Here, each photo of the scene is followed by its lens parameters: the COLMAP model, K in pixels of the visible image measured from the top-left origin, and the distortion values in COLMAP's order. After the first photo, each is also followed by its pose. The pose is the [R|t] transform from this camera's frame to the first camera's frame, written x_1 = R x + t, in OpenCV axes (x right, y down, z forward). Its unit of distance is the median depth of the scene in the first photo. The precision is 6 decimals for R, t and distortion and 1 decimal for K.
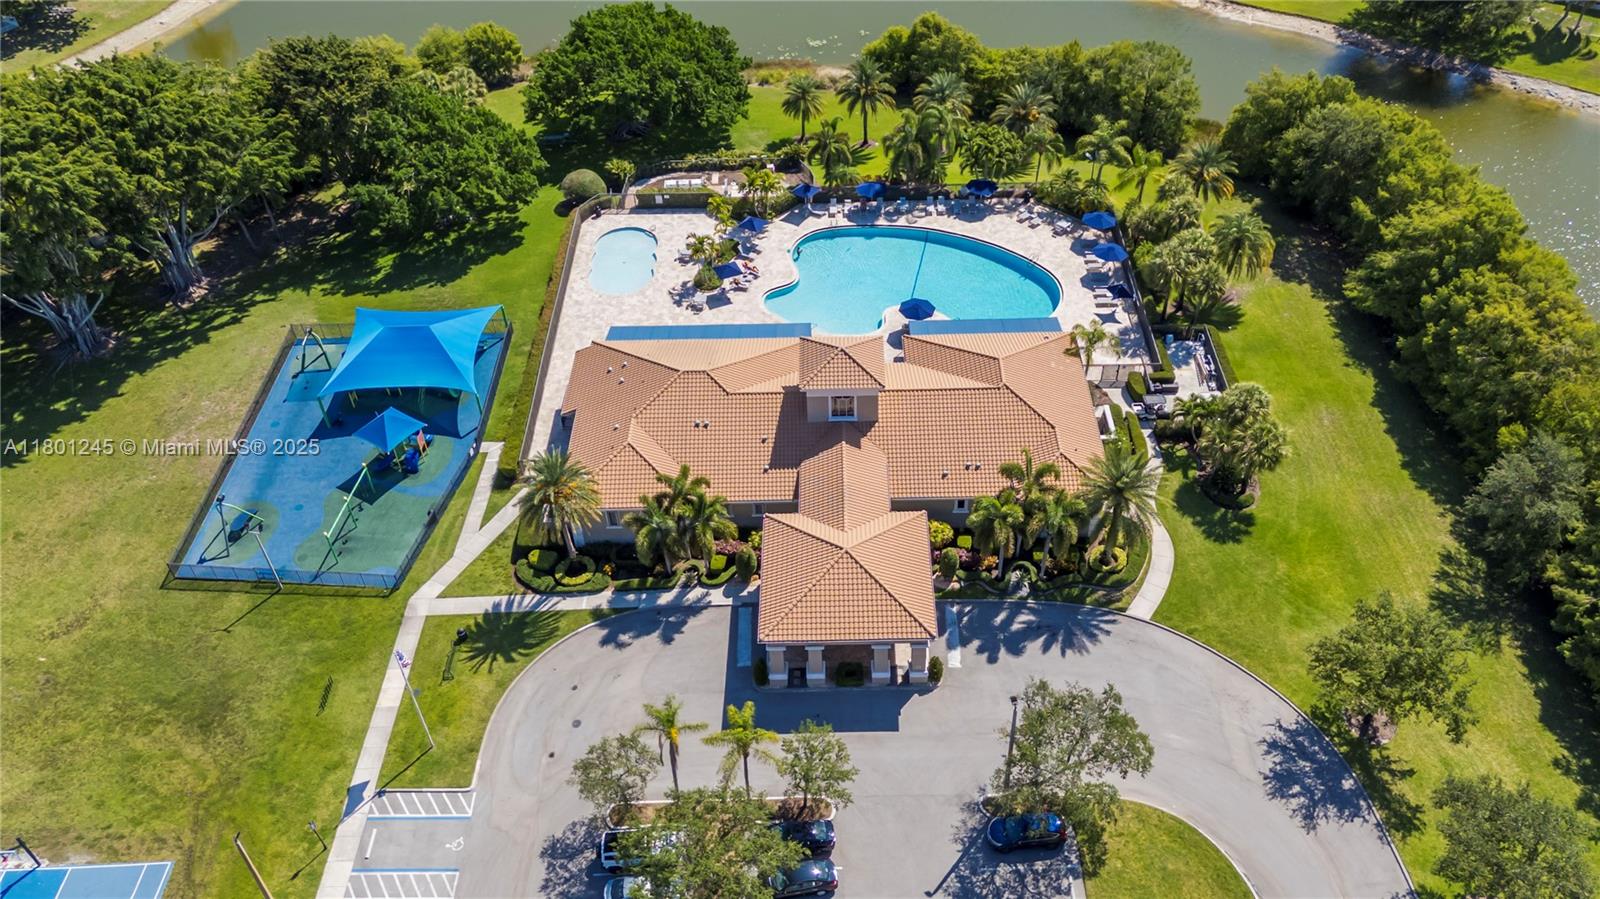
lens RADIAL K [[1204.8, 0, 800.0], [0, 1204.8, 449.5], [0, 0, 1]] dist [0.075993, 0.000793]
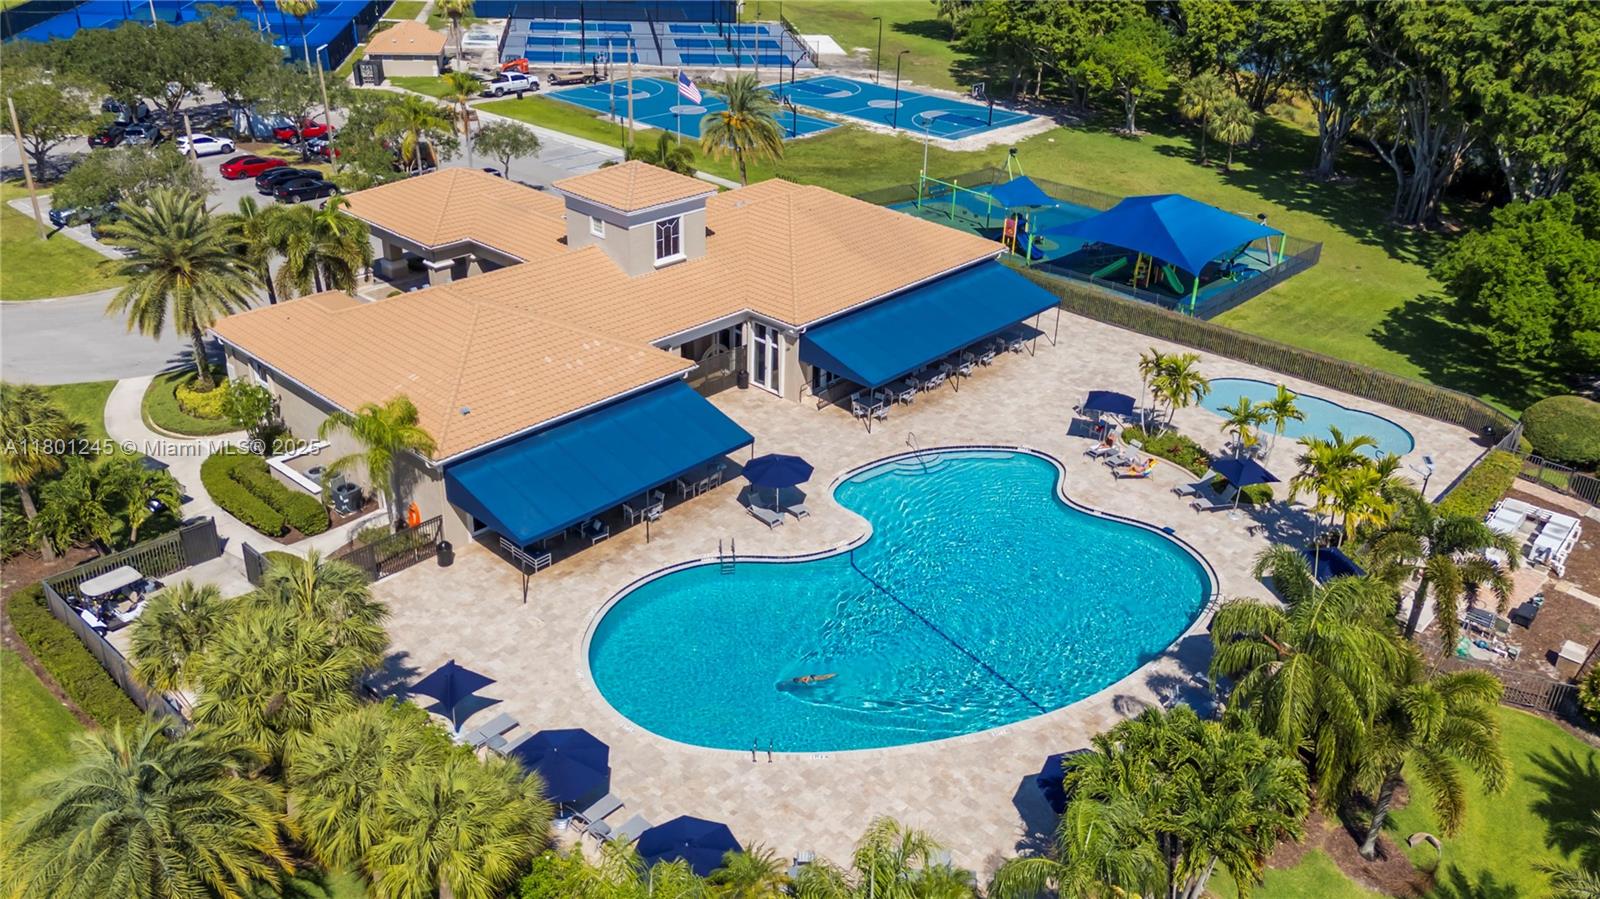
lens RADIAL K [[1256.2, 0, 791.4], [0, 1256.2, 449.2], [0, 0, 1]] dist [0.078532, 0.002405]
pose [[-0.670006, 0.346990, -0.656270, 0.419271], [-0.518509, 0.413917, 0.748212, -0.499159], [0.531263, 0.841588, -0.097410, 1.028004]]
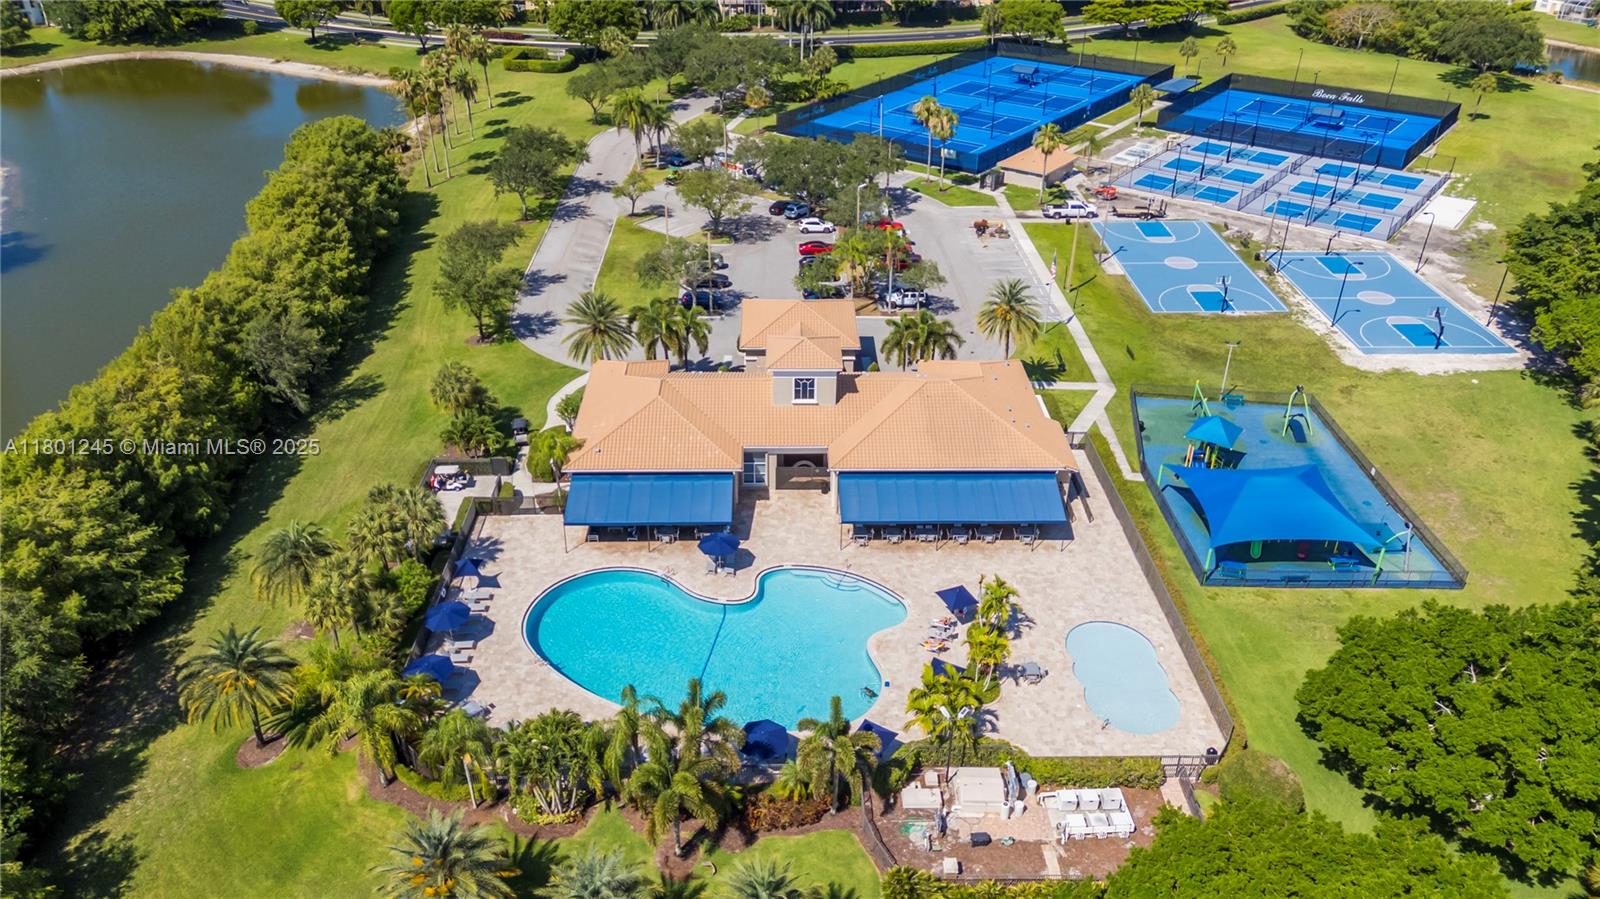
lens RADIAL K [[1204.8, 0, 800.0], [0, 1204.8, 449.5], [0, 0, 1]] dist [0.075993, 0.000793]
pose [[-0.999148, 0.034729, -0.022313, 0.054411], [-0.011766, 0.278507, 0.960362, -0.940321], [0.039566, 0.959806, -0.277861, 1.155417]]
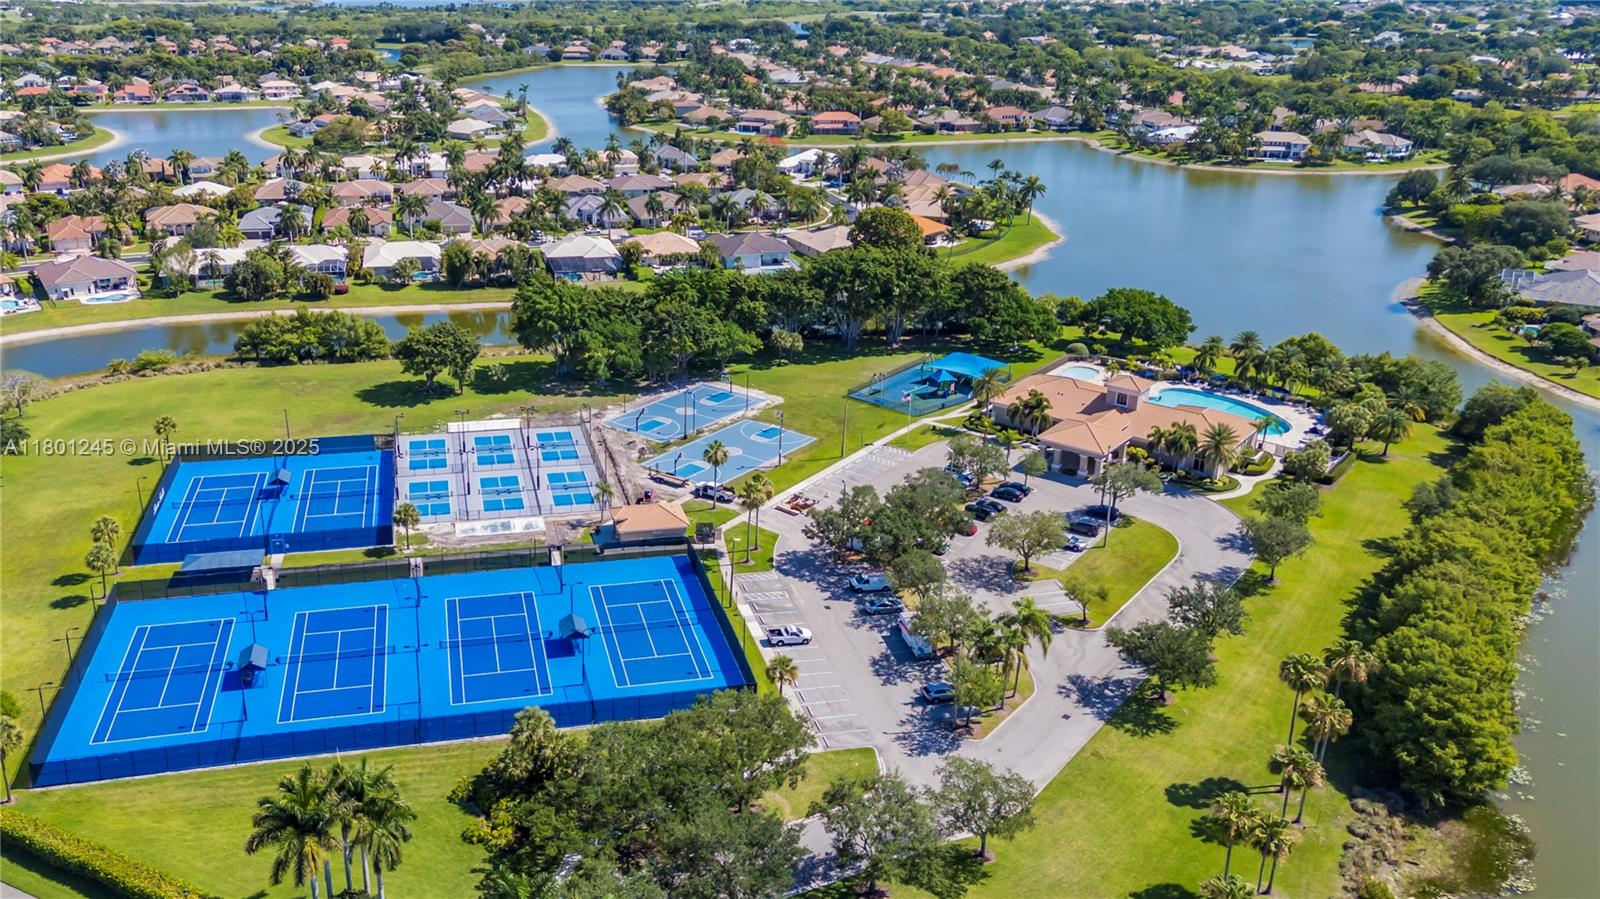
lens RADIAL K [[1256.2, 0, 791.4], [0, 1256.2, 449.2], [0, 0, 1]] dist [0.078532, 0.002405]
pose [[0.805631, 0.229073, -0.546338, 0.687900], [-0.424188, 0.866828, -0.262057, 0.749751], [0.413551, 0.442871, 0.795513, -0.883327]]
